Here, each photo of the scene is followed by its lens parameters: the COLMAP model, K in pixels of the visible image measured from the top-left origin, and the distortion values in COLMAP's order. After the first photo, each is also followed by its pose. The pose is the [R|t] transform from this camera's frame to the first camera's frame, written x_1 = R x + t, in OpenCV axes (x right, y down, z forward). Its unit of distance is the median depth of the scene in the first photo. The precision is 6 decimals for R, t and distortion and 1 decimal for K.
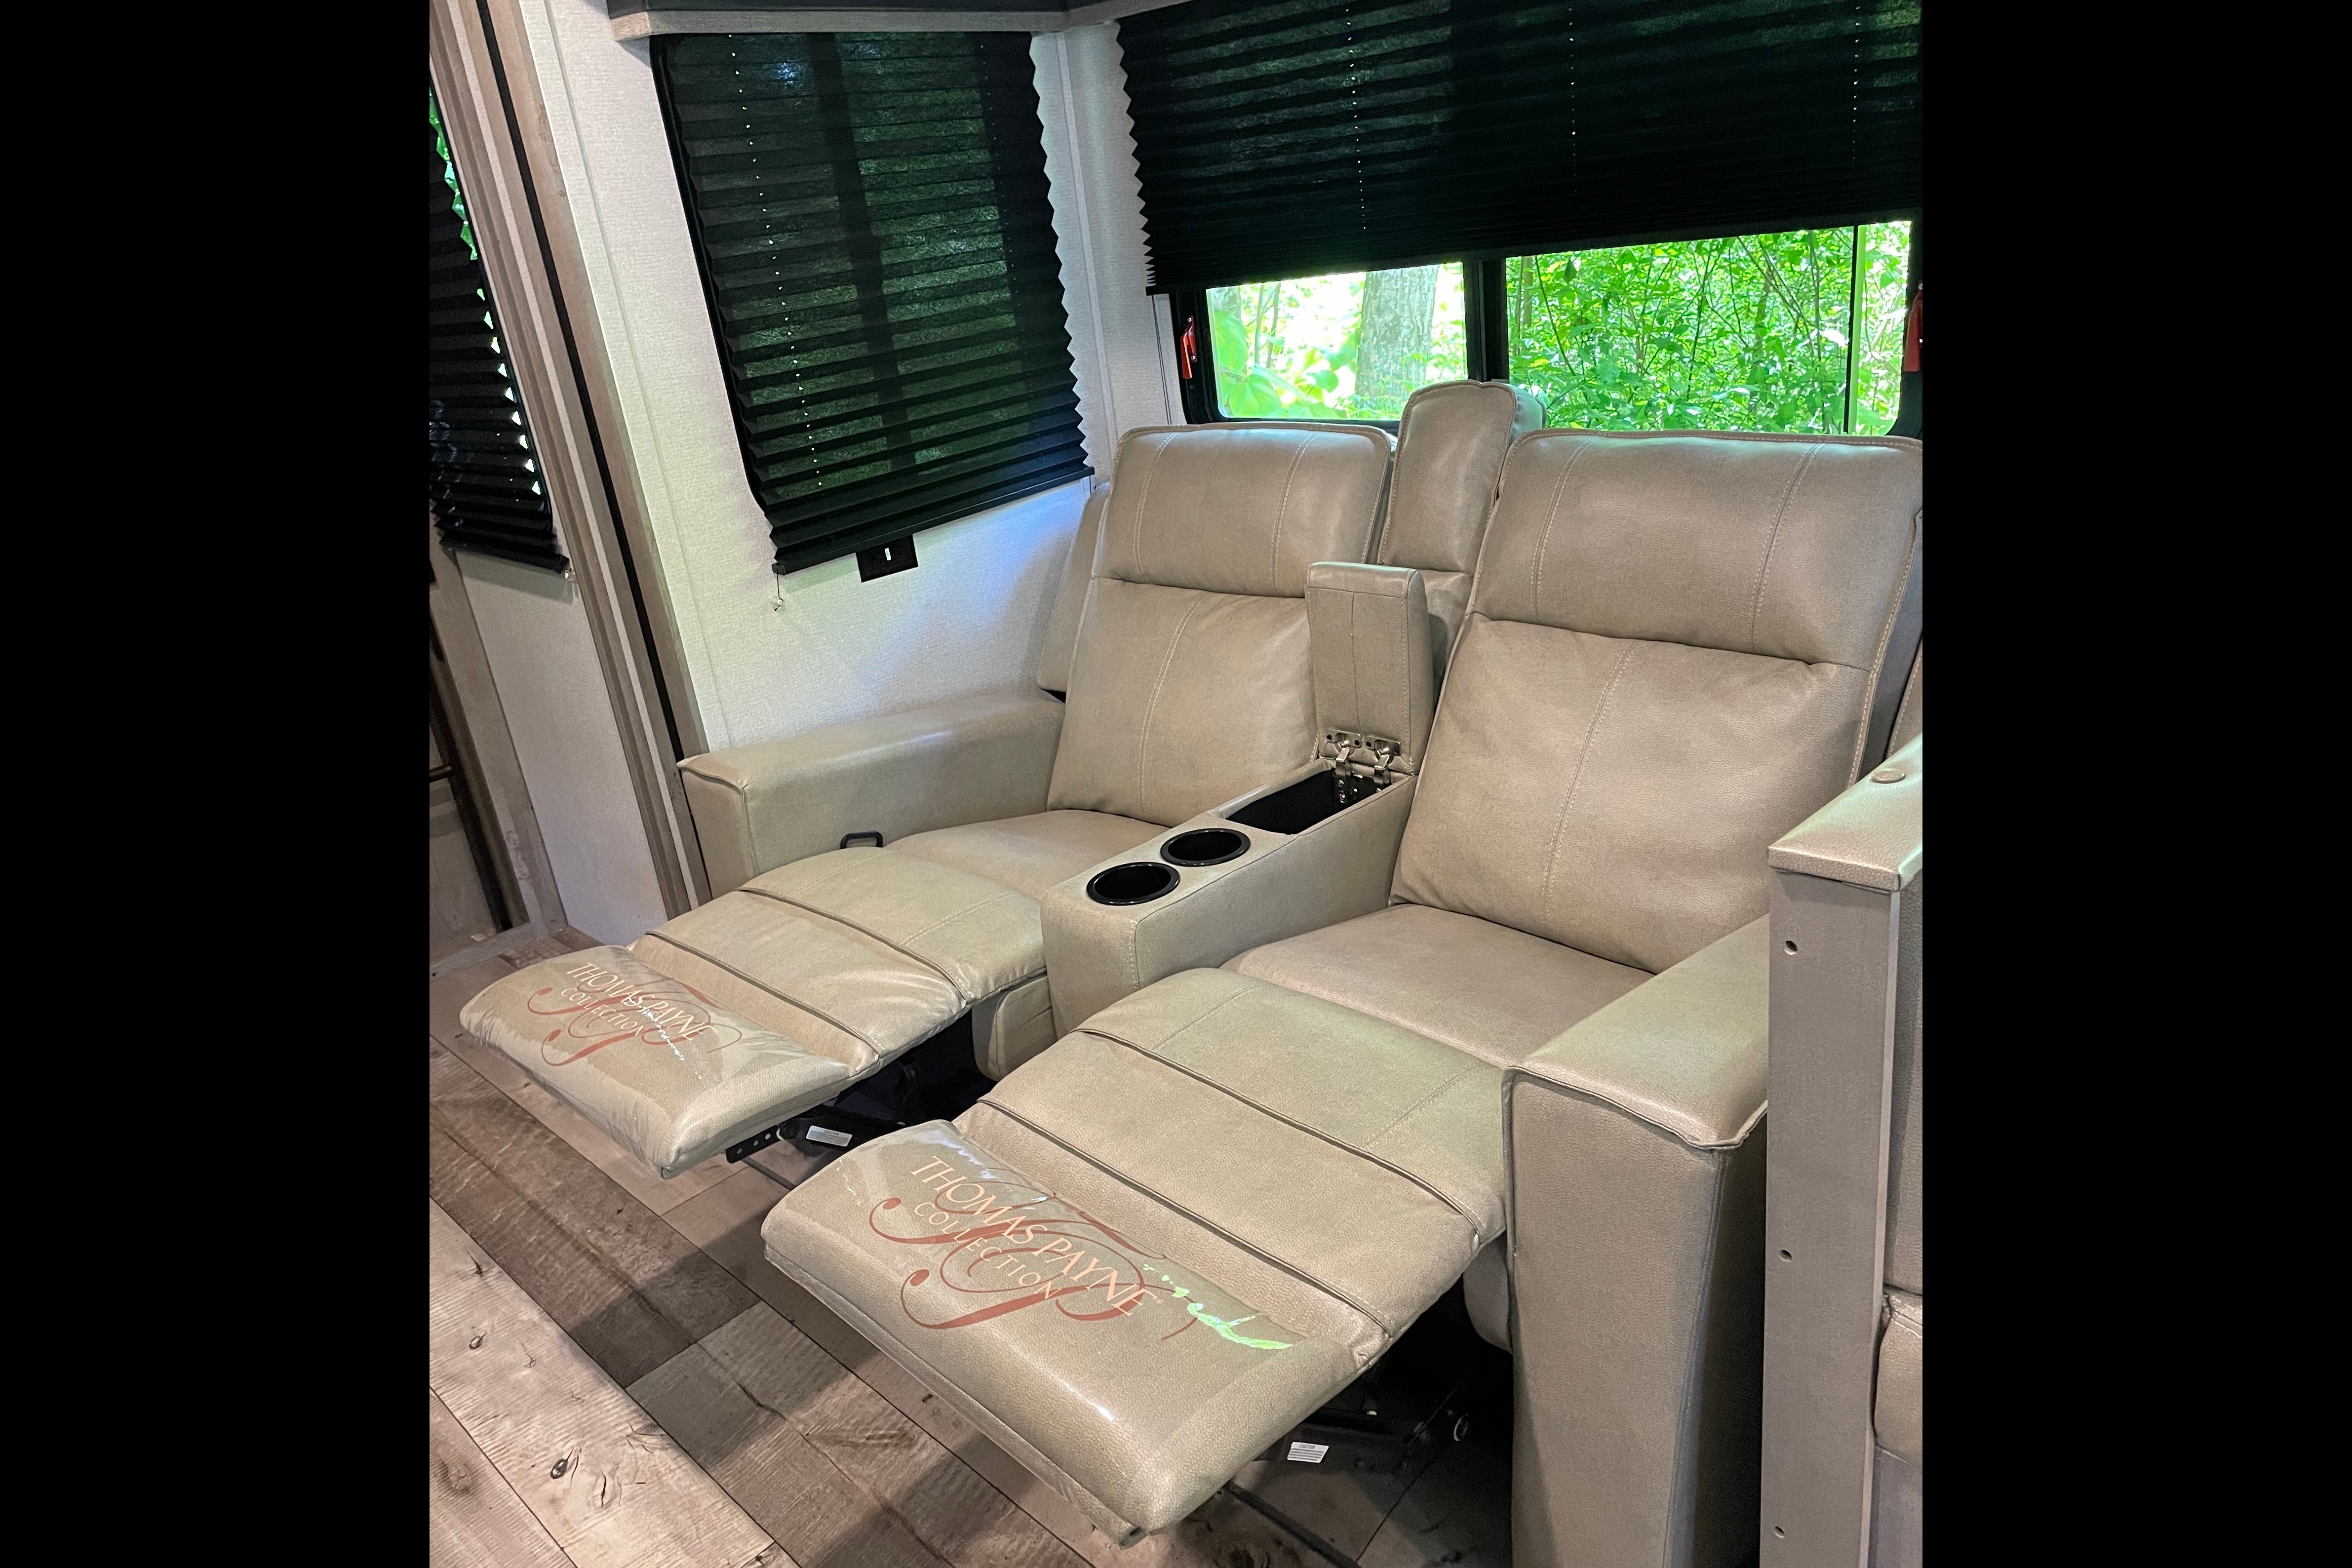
lens RADIAL K [[1520.5, 0, 1176.0], [0, 1520.5, 784.0], [0, 0, 1]] dist [0.031026, -0.001010]
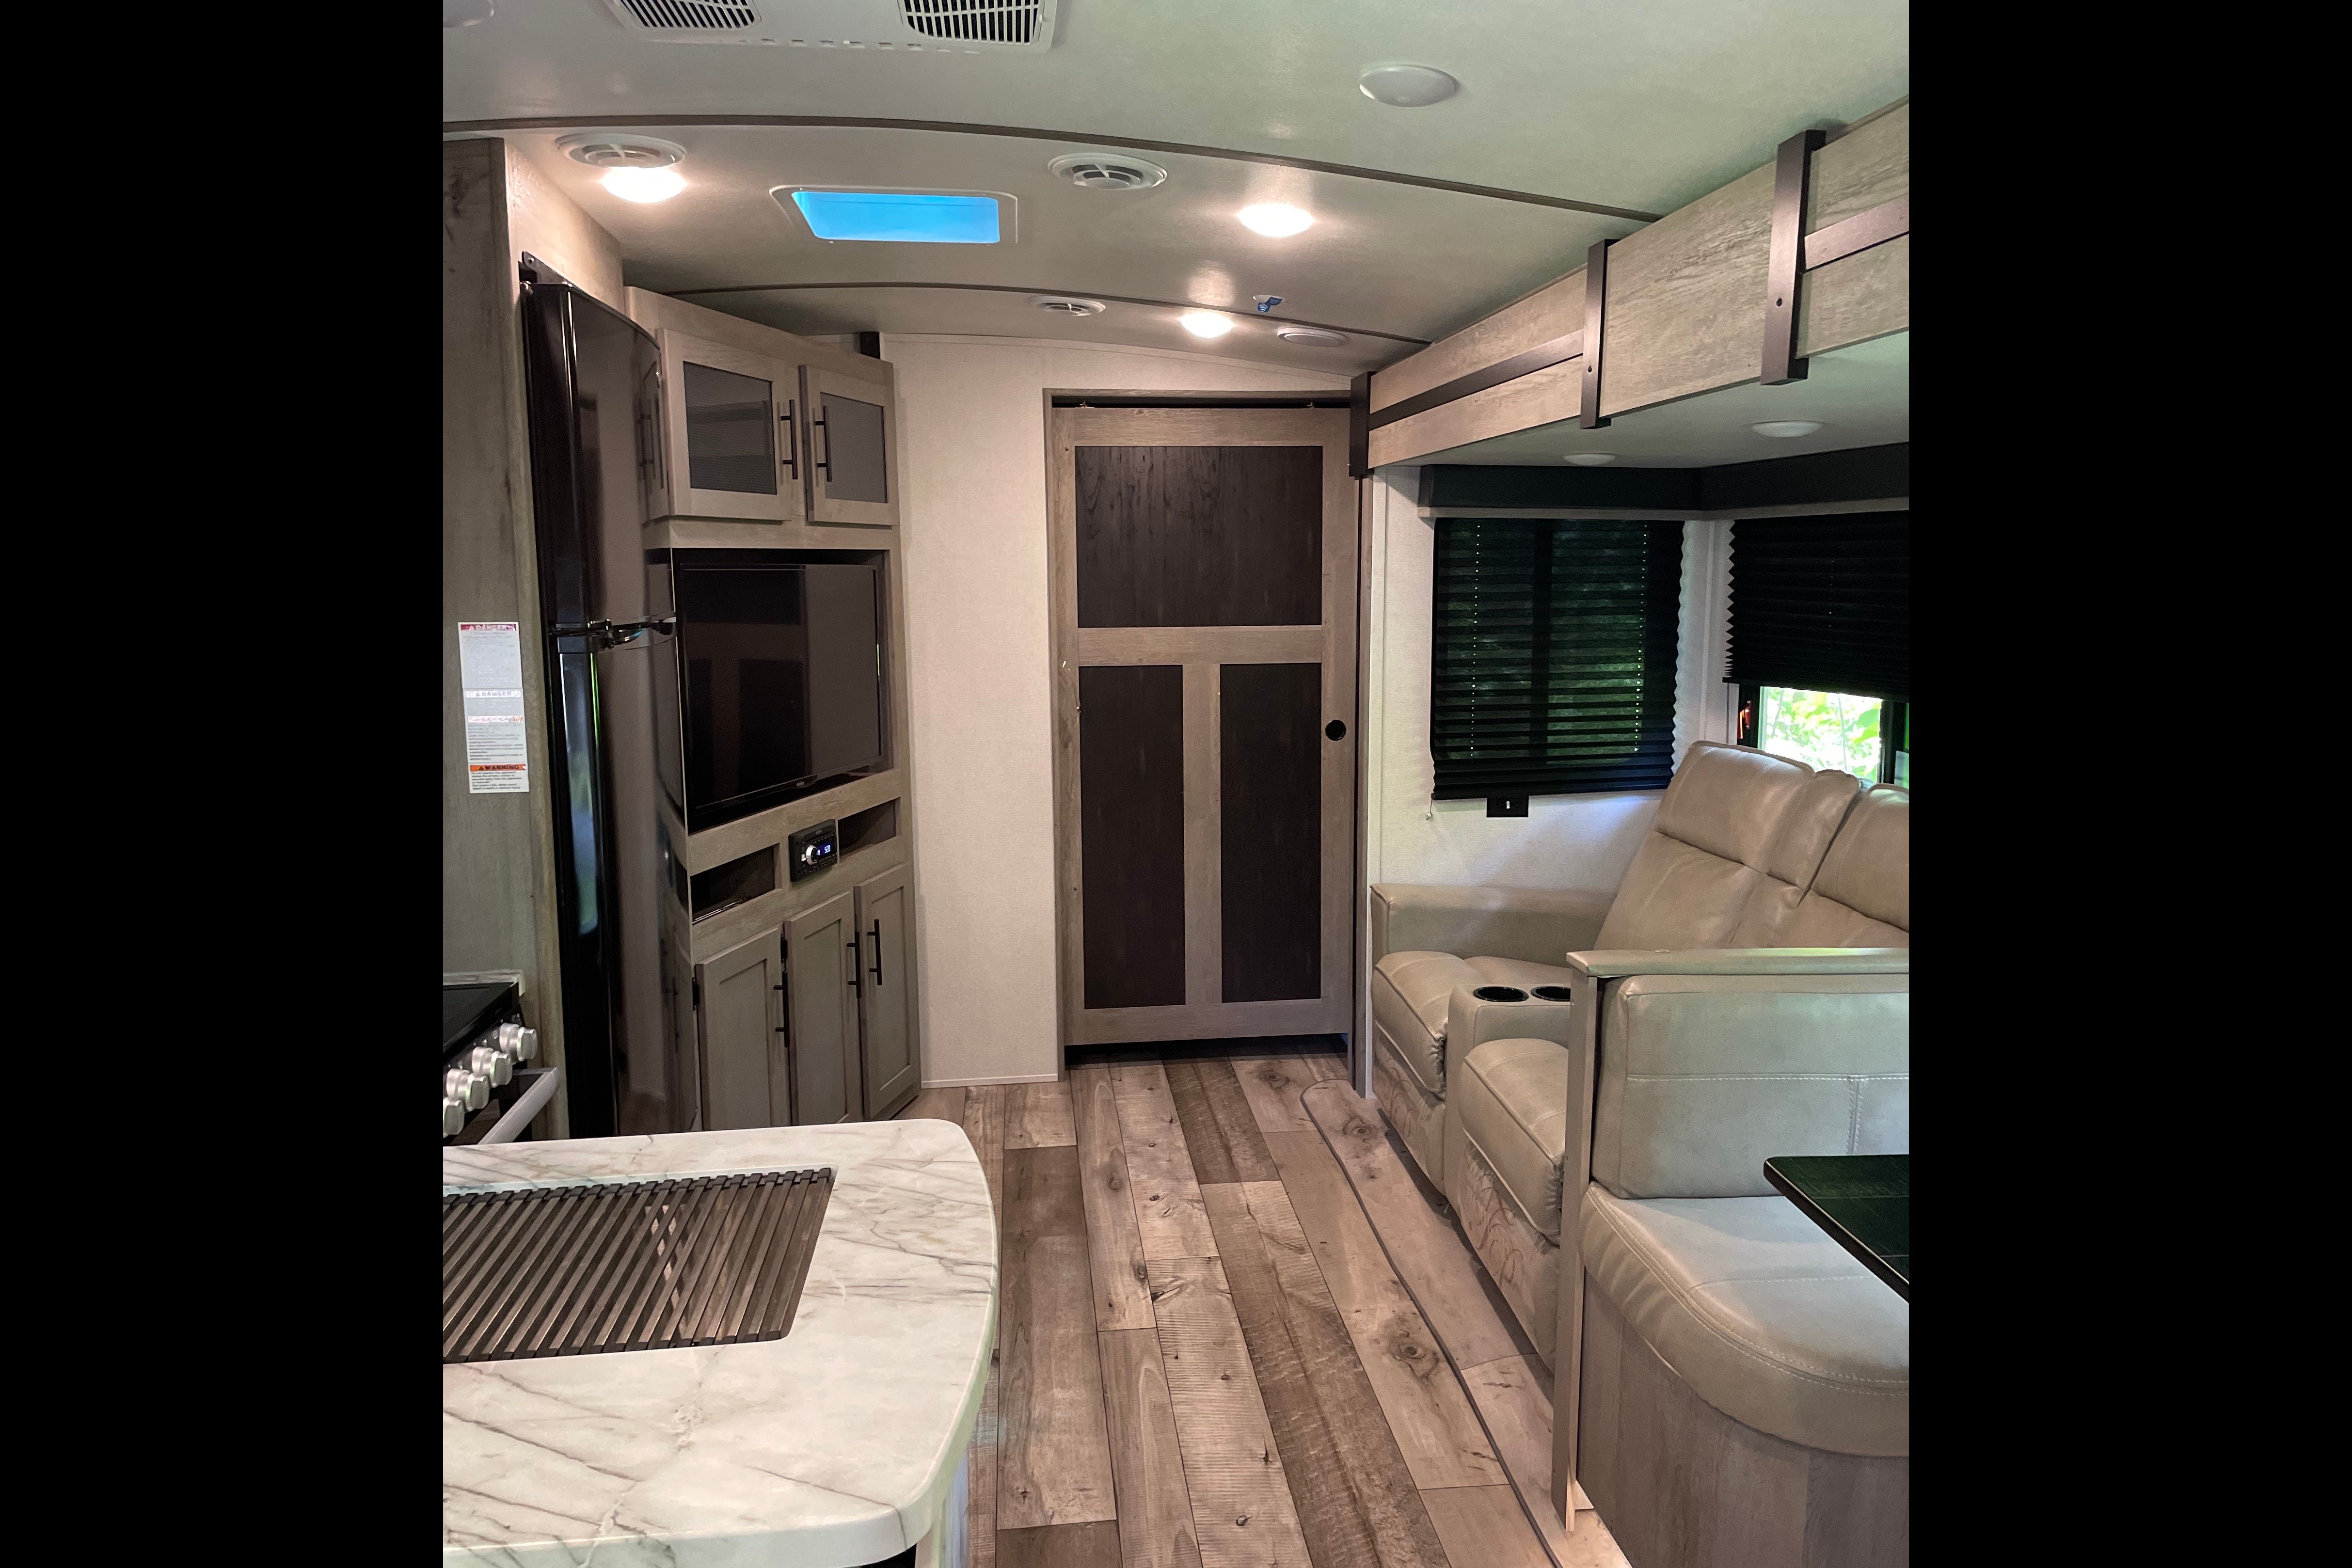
lens RADIAL K [[1465.8, 0, 1175.5], [0, 1465.8, 741.5], [0, 0, 1]] dist [0.022164, -0.000905]
pose [[0.773204, 0.188839, -0.605389, 0.512554], [-0.312170, 0.944301, -0.104147, 0.065409], [0.552002, 0.269511, 0.789087, -0.494738]]
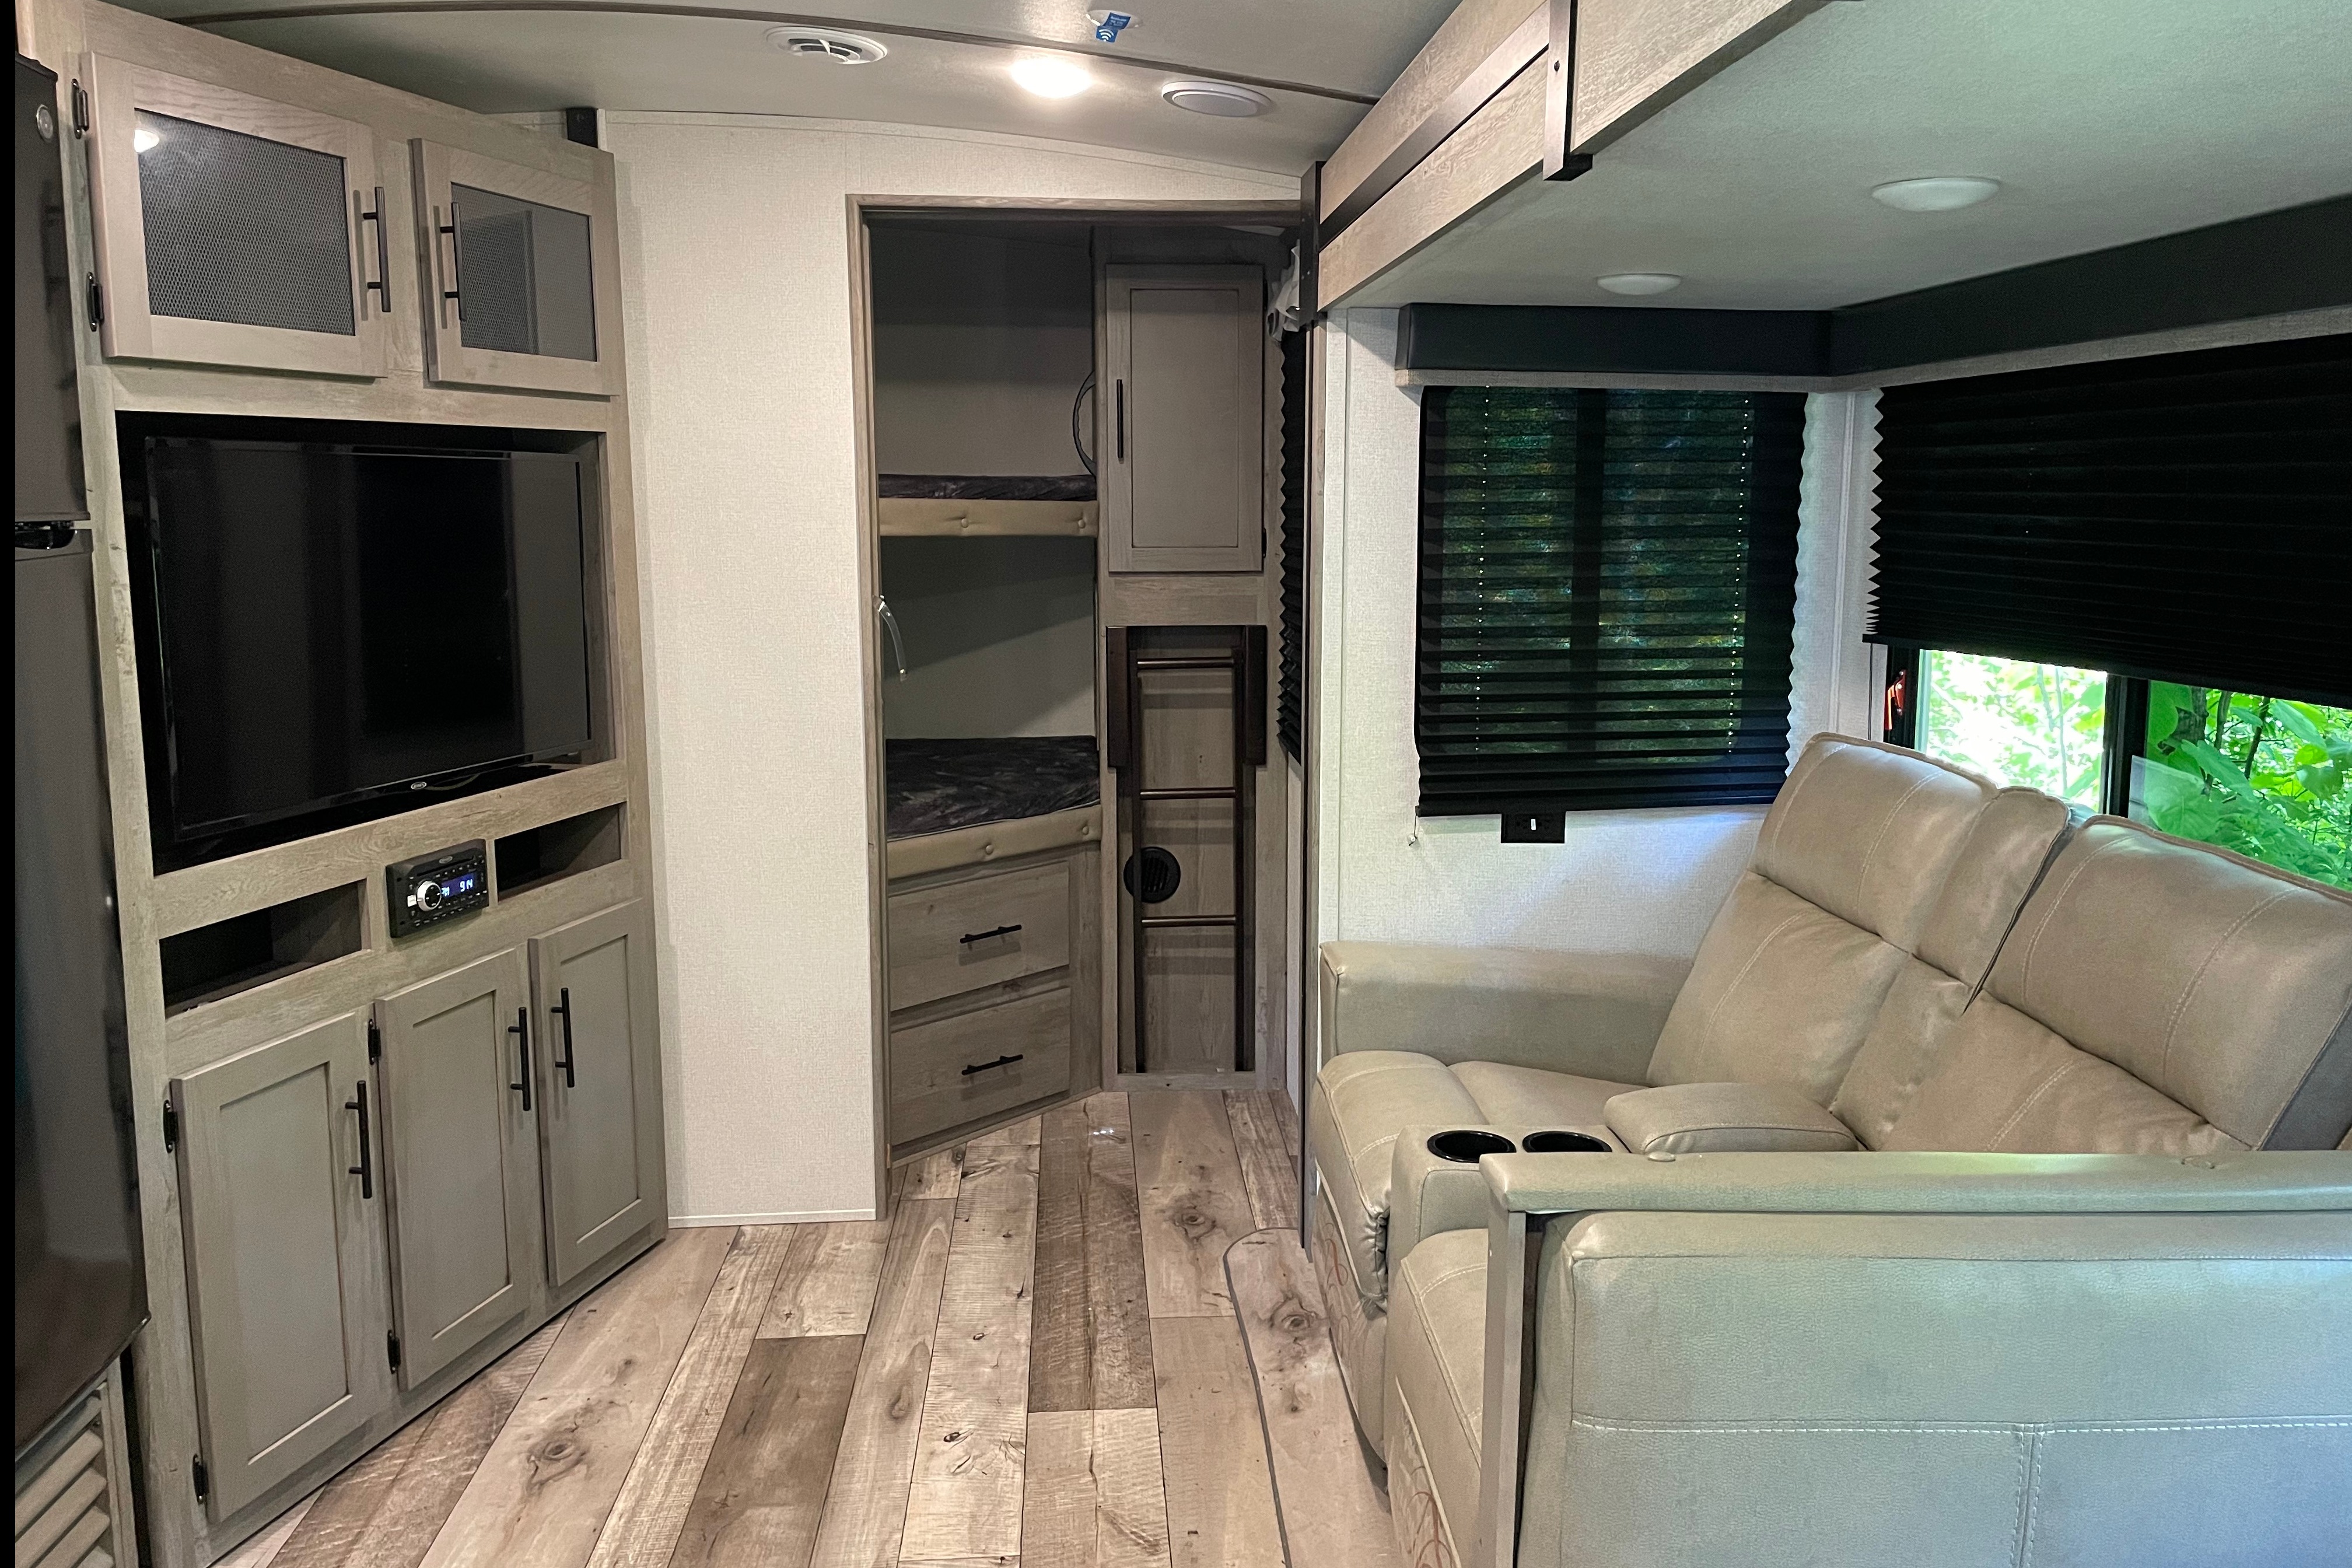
lens RADIAL K [[1768.8, 0, 1191.5], [0, 1768.8, 704.9], [0, 0, 1]] dist [0.052355, -0.058925]
pose [[0.748237, 0.196287, -0.633729, 0.440319], [-0.325474, 0.940983, -0.092830, -0.037895], [0.578107, 0.275722, 0.767965, -0.138585]]
